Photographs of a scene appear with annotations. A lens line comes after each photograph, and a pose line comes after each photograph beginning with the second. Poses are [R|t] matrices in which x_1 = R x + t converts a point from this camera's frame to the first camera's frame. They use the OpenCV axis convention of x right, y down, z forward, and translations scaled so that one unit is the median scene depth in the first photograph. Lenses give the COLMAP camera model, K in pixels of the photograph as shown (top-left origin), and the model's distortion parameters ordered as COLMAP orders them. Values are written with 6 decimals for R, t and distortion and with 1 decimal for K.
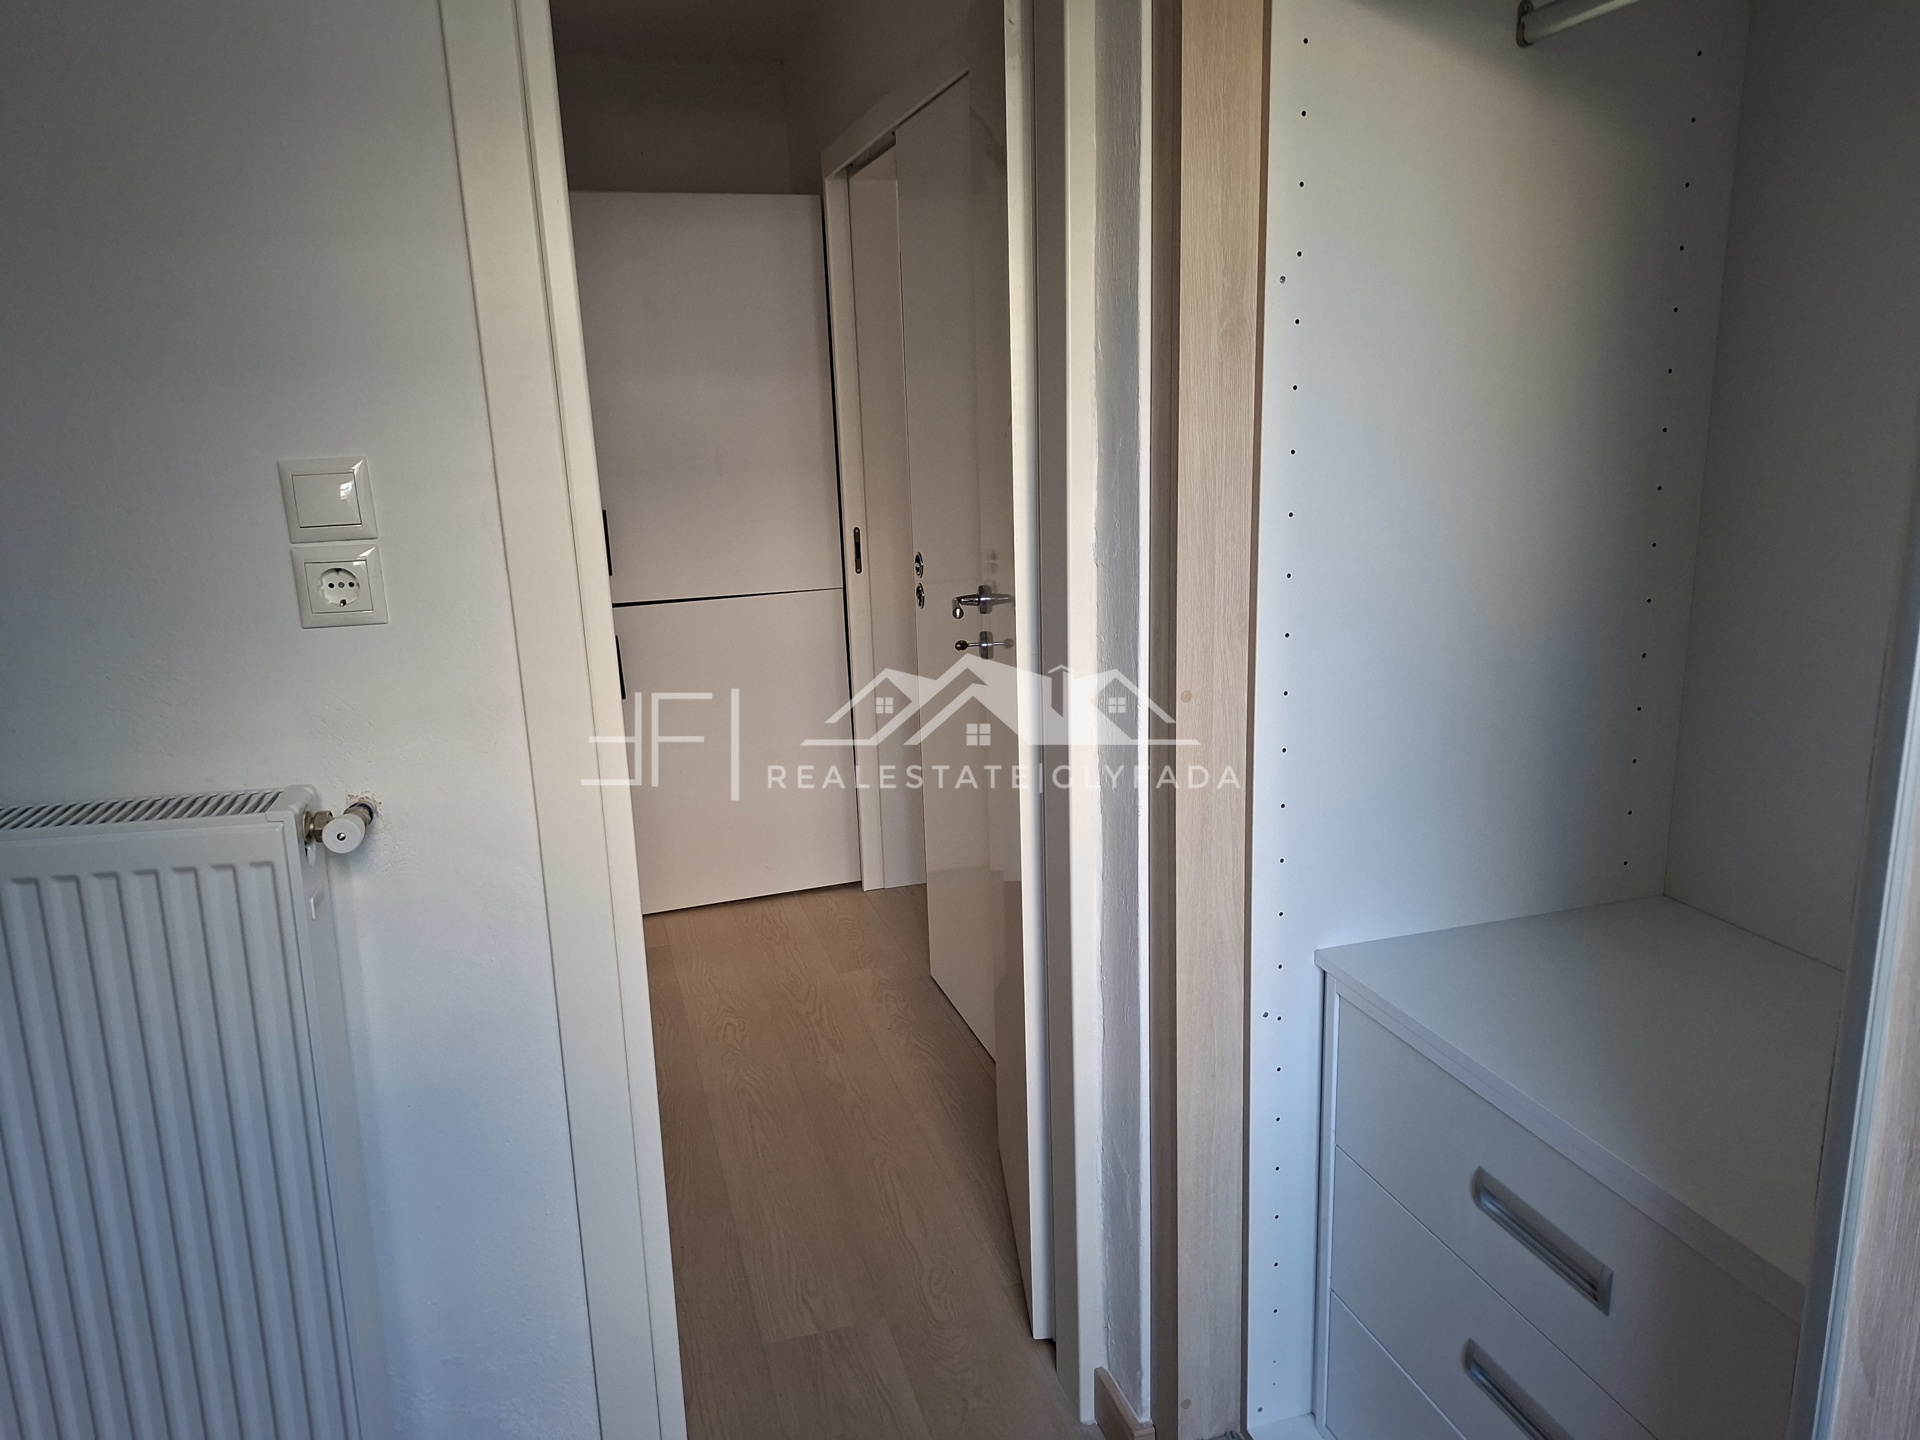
lens RADIAL K [[1348.0, 0, 954.7], [0, 1348.0, 728.3], [0, 0, 1]] dist [0.116057, -0.117569]
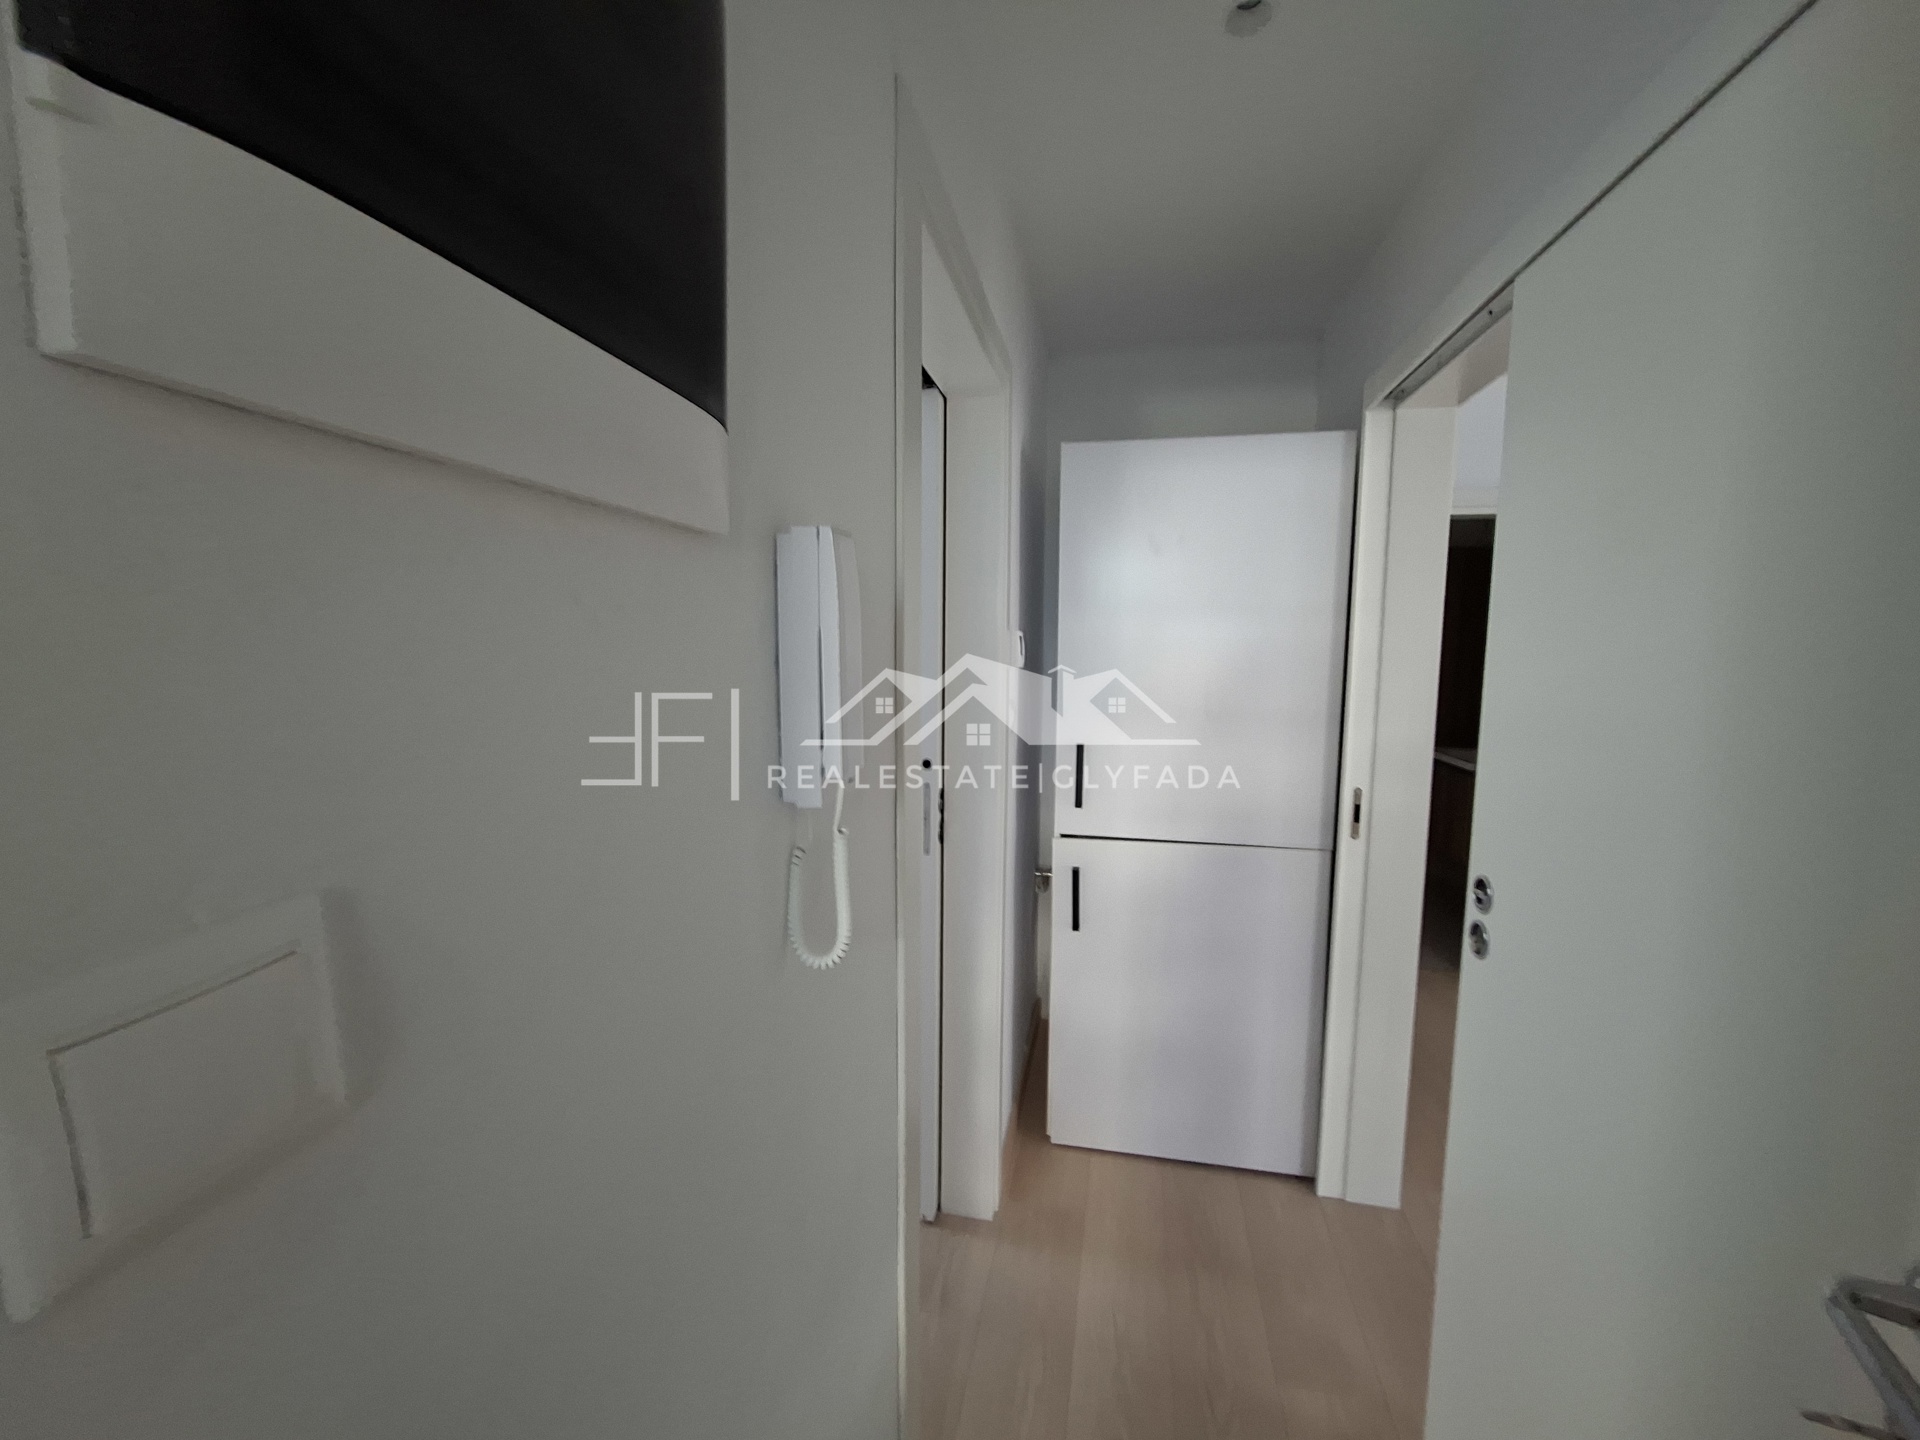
lens RADIAL K [[760.9, 0, 962.5], [0, 760.9, 722.9], [0, 0, 1]] dist [-0.010123, 0.003313]
pose [[0.874356, 0.089054, -0.477043, -0.069853], [-0.146080, 0.985723, -0.083730, -0.117415], [0.462776, 0.142897, 0.874882, 0.466876]]
